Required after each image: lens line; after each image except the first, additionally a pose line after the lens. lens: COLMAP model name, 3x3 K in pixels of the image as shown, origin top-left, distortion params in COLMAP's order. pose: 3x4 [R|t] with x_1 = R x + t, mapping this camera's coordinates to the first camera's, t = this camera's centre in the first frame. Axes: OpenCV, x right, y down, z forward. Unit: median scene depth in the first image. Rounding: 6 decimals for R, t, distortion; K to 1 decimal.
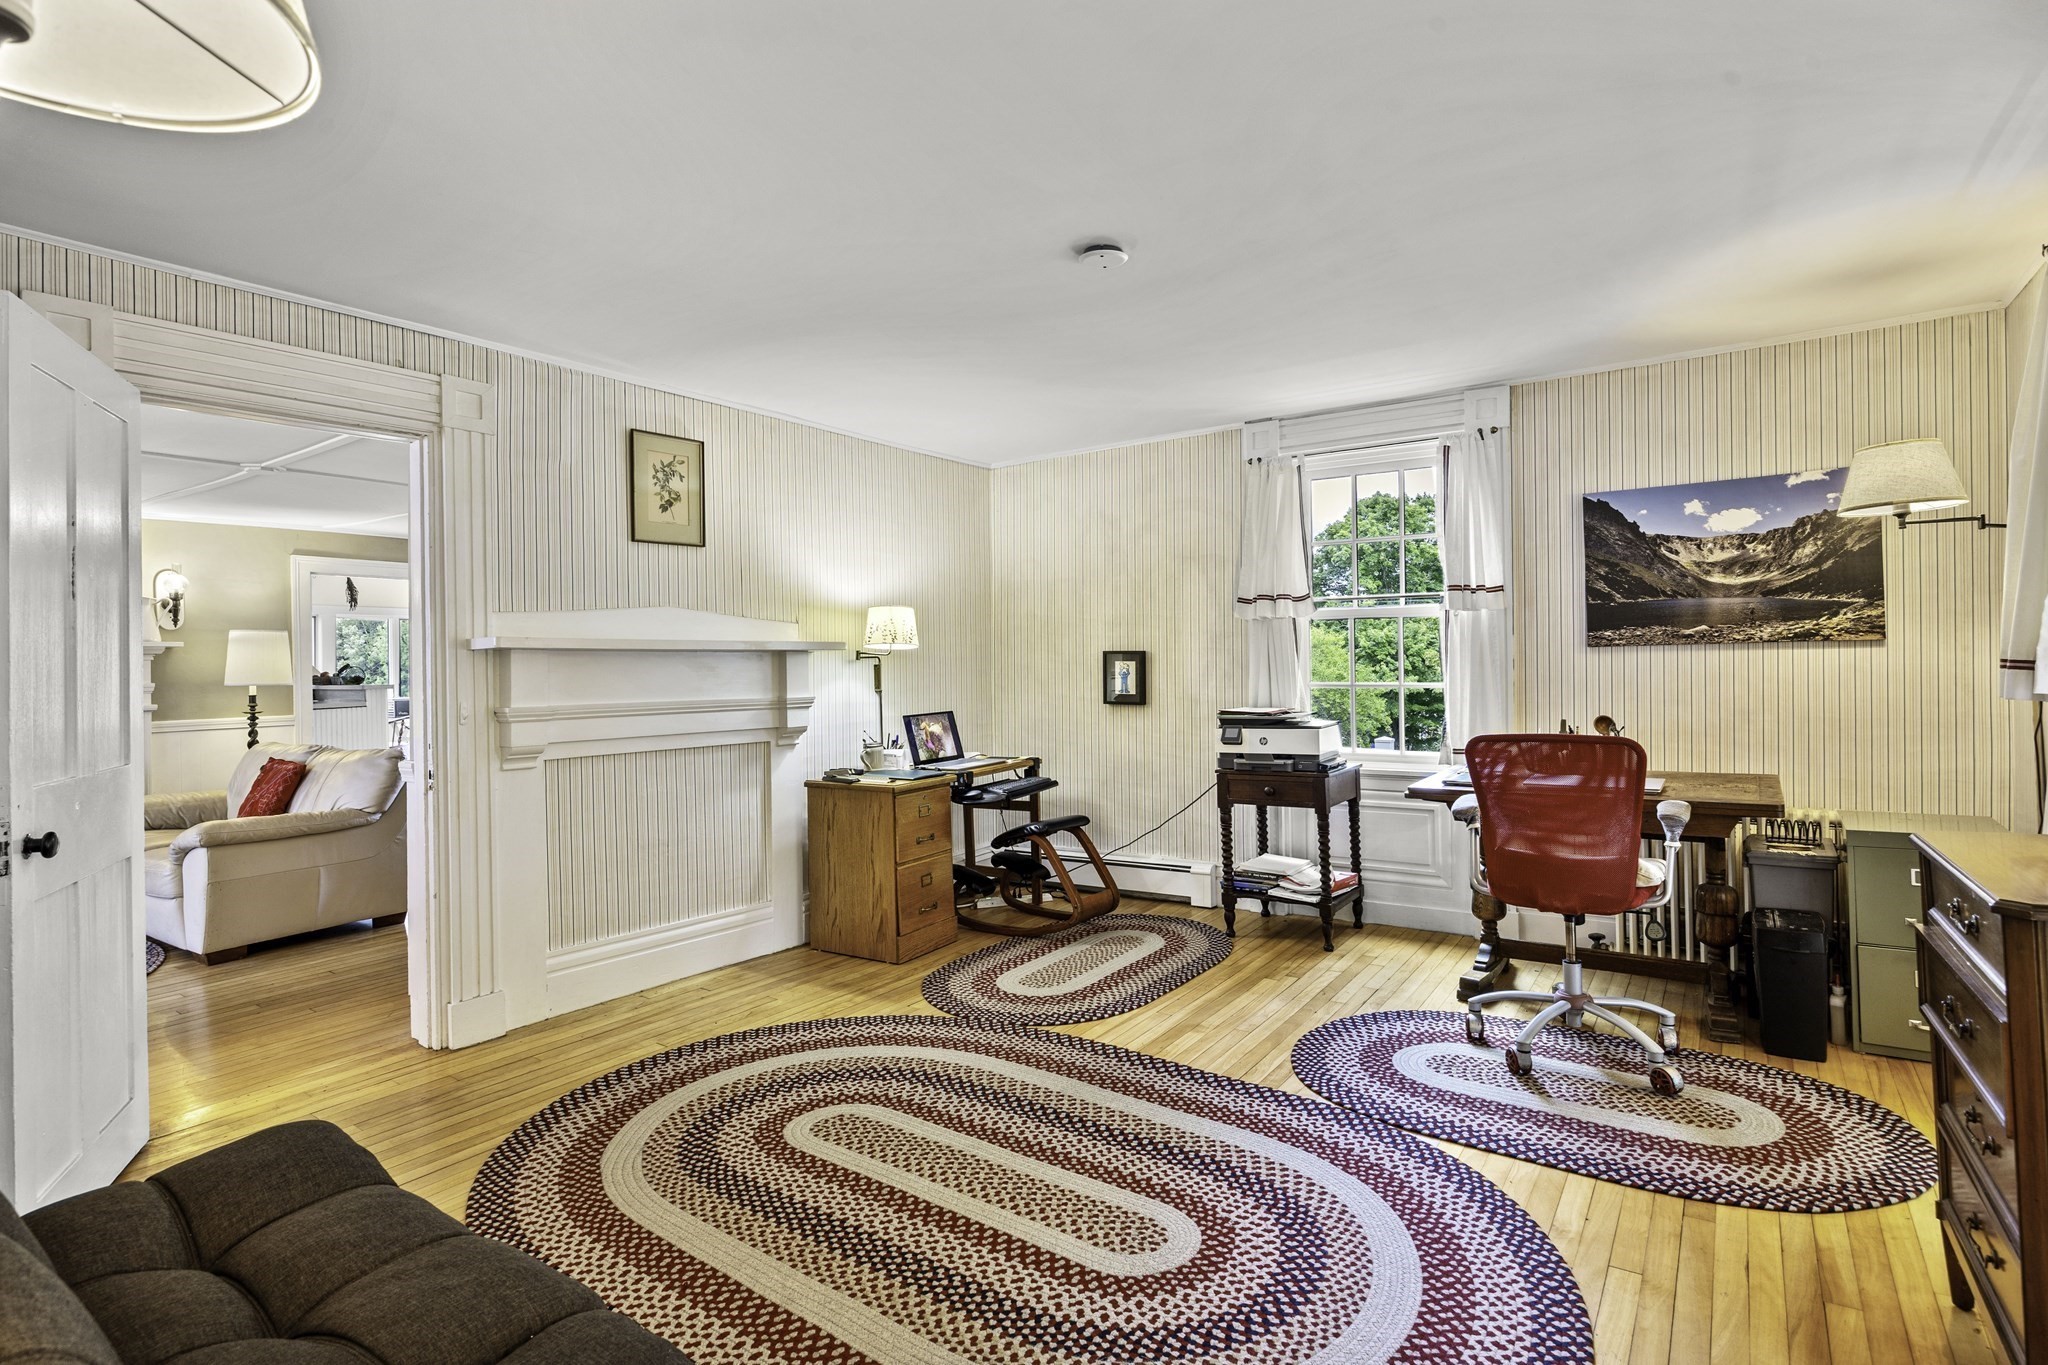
lens RADIAL K [[991.0, 0, 1026.2], [0, 991.0, 657.4], [0, 0, 1]] dist [-0.020390, 0.000168]
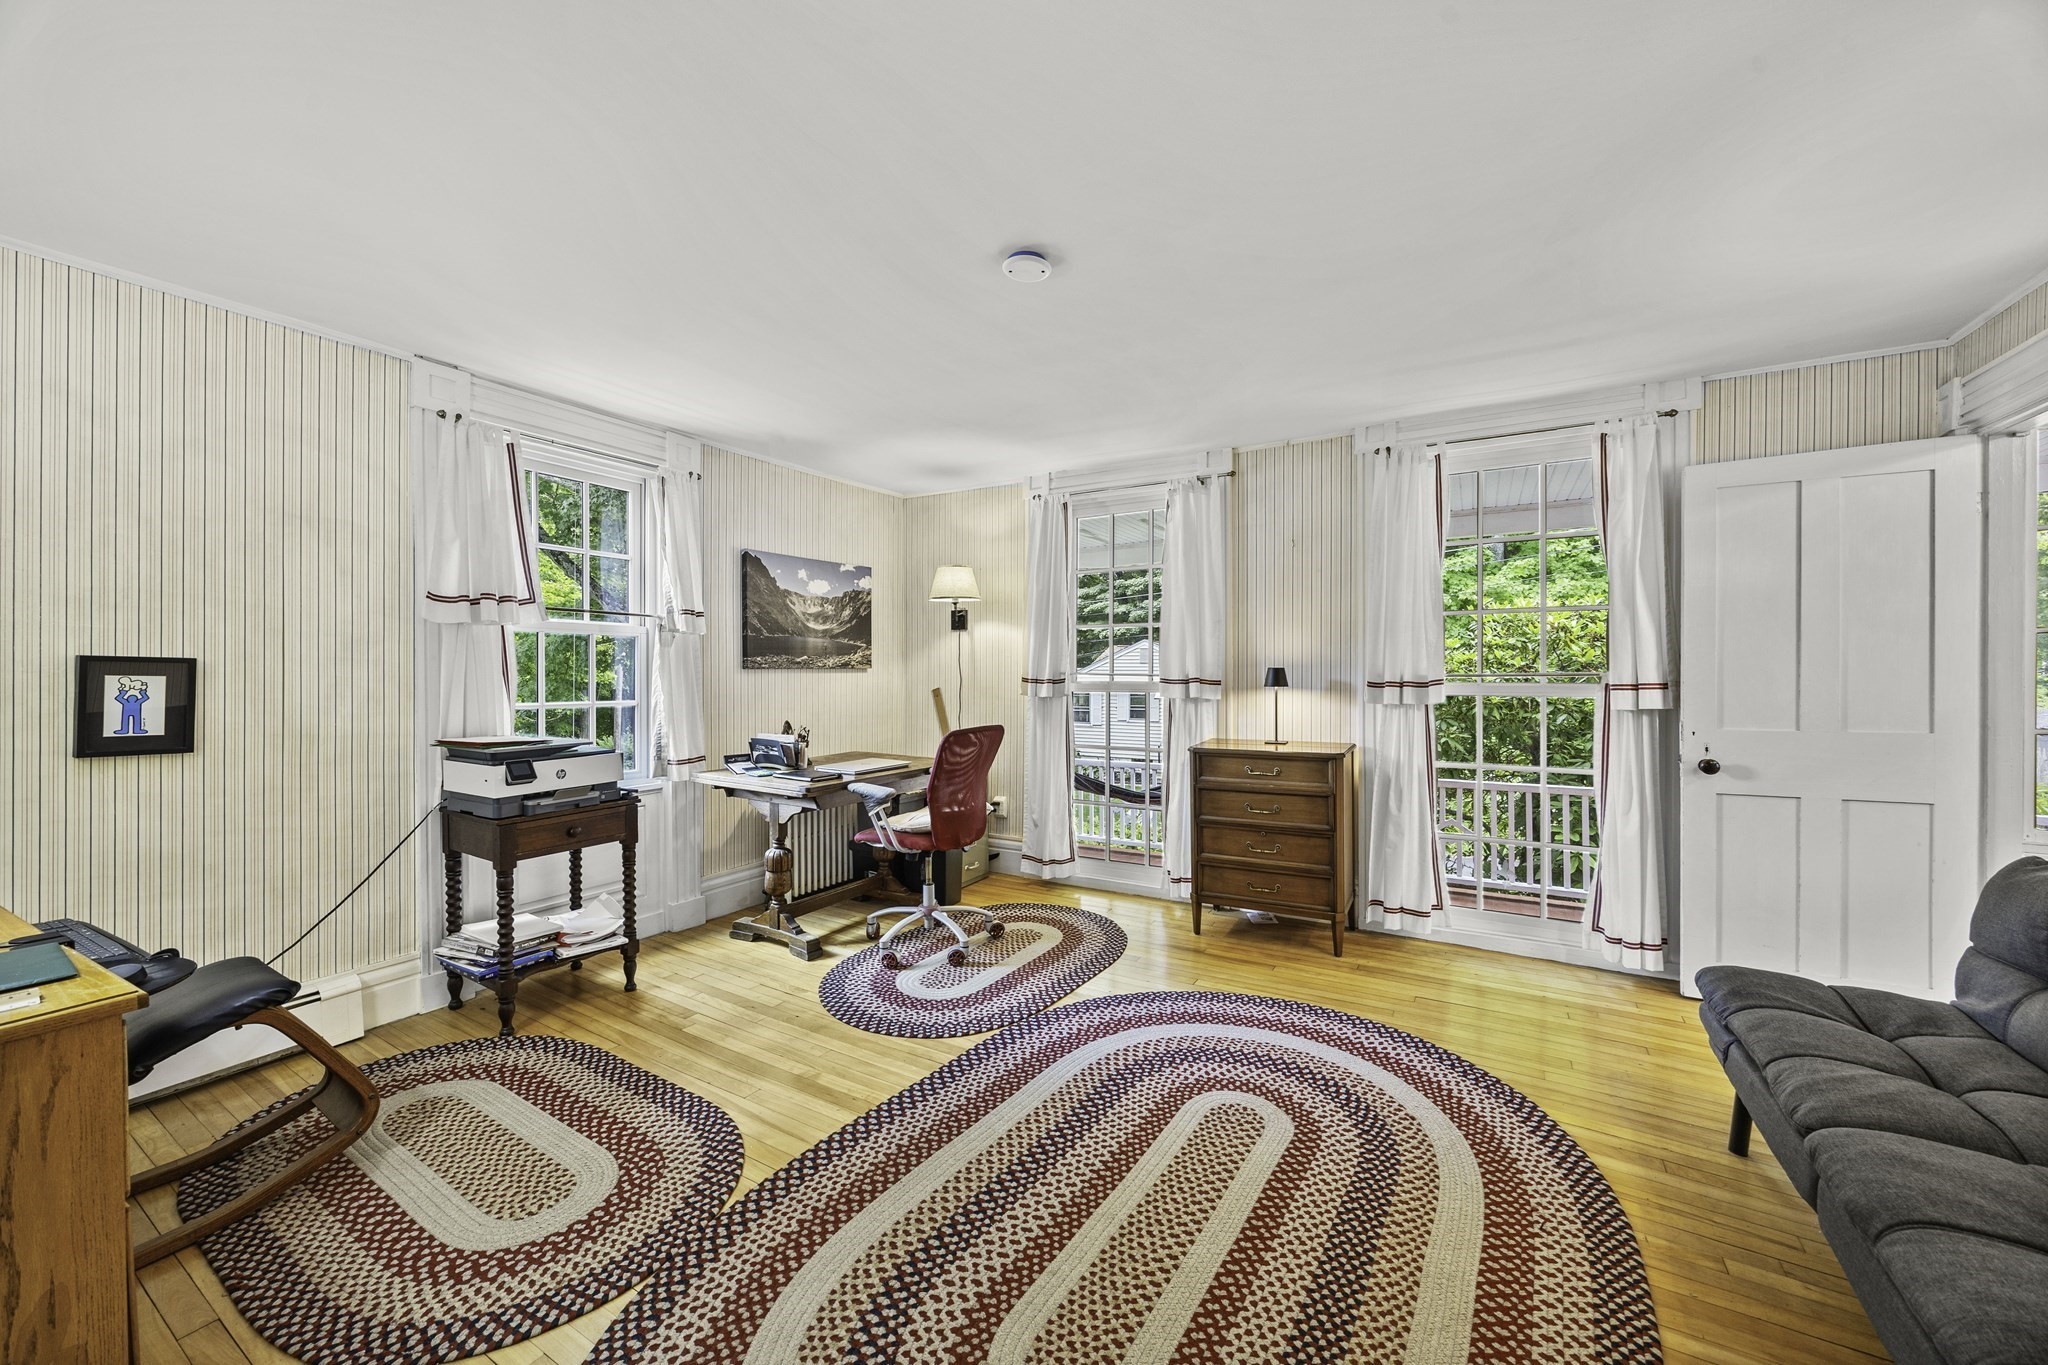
lens RADIAL K [[796.4, 0, 1023.9], [0, 796.4, 671.8], [0, 0, 1]] dist [-0.003023, -0.000351]
pose [[-0.063118, 0.019428, 0.997817, -0.524809], [-0.000344, 0.999810, -0.019489, 0.014533], [-0.998006, -0.001573, -0.063099, 0.767218]]
